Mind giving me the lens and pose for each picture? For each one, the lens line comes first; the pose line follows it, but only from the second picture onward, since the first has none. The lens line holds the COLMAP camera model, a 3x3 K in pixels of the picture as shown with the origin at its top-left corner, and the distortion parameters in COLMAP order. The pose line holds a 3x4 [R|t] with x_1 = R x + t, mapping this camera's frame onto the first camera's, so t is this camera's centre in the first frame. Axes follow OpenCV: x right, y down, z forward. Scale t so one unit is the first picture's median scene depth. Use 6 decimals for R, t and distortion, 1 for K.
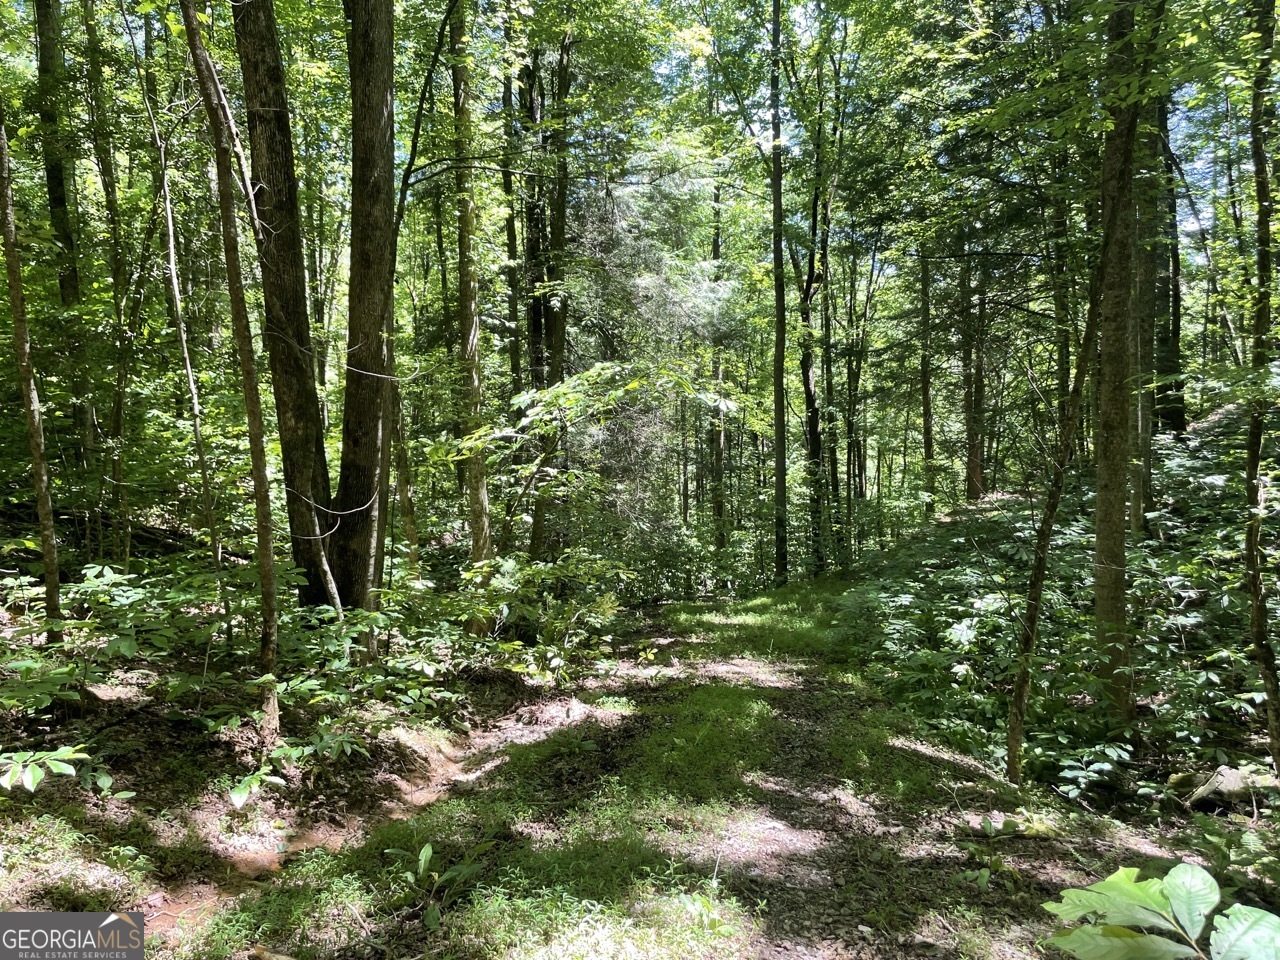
lens RADIAL K [[978.6, 0, 640.7], [0, 978.6, 480.4], [0, 0, 1]] dist [0.012375, -0.046980]
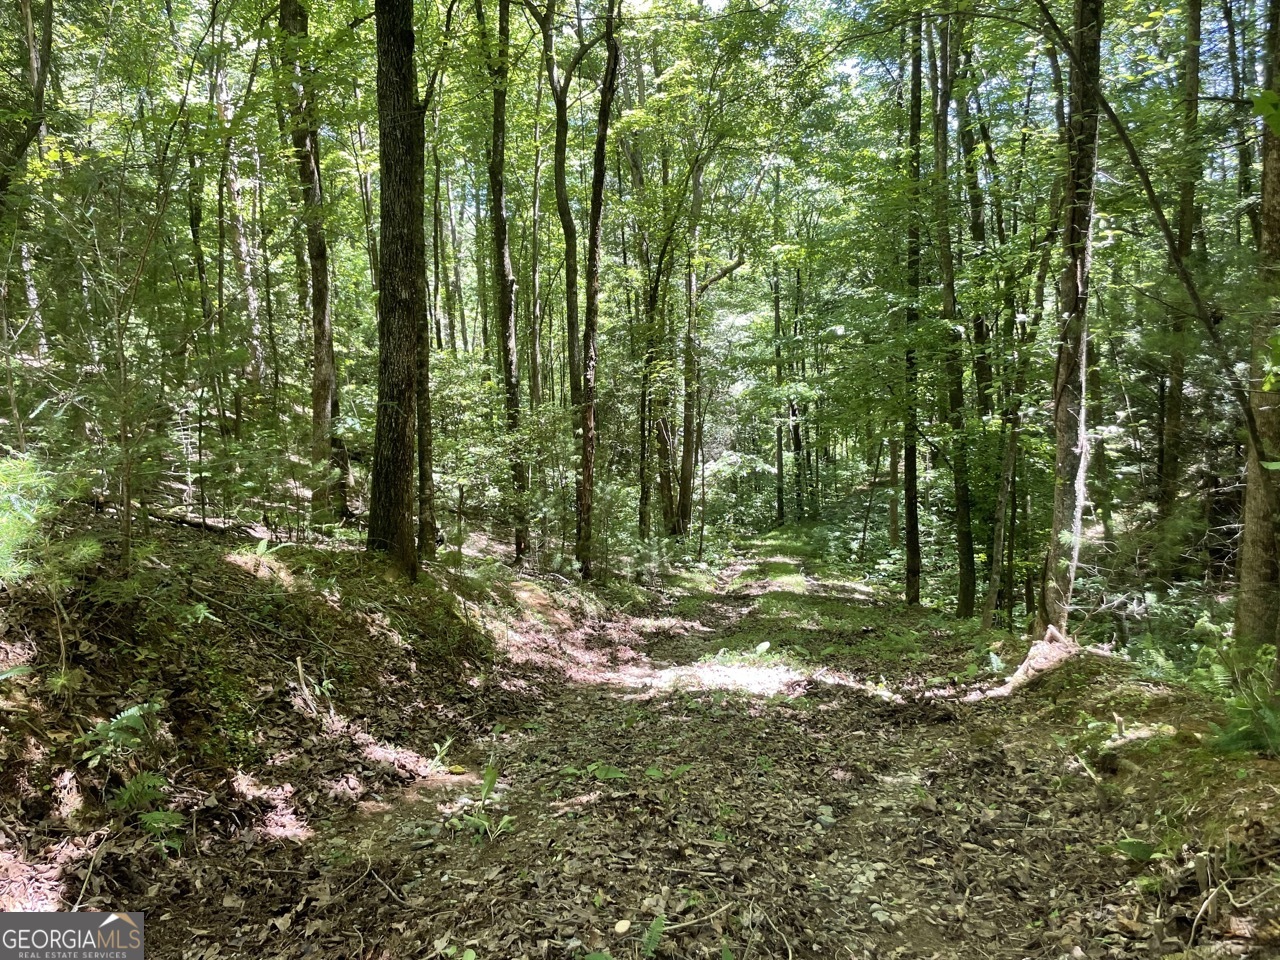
lens RADIAL K [[978.6, 0, 639.6], [0, 978.6, 479.9], [0, 0, 1]] dist [0.012375, -0.046980]
pose [[0.999393, -0.020113, 0.028442, -0.308304], [0.017994, 0.997177, 0.072898, -0.204646], [-0.029828, -0.072342, 0.996934, -1.463561]]
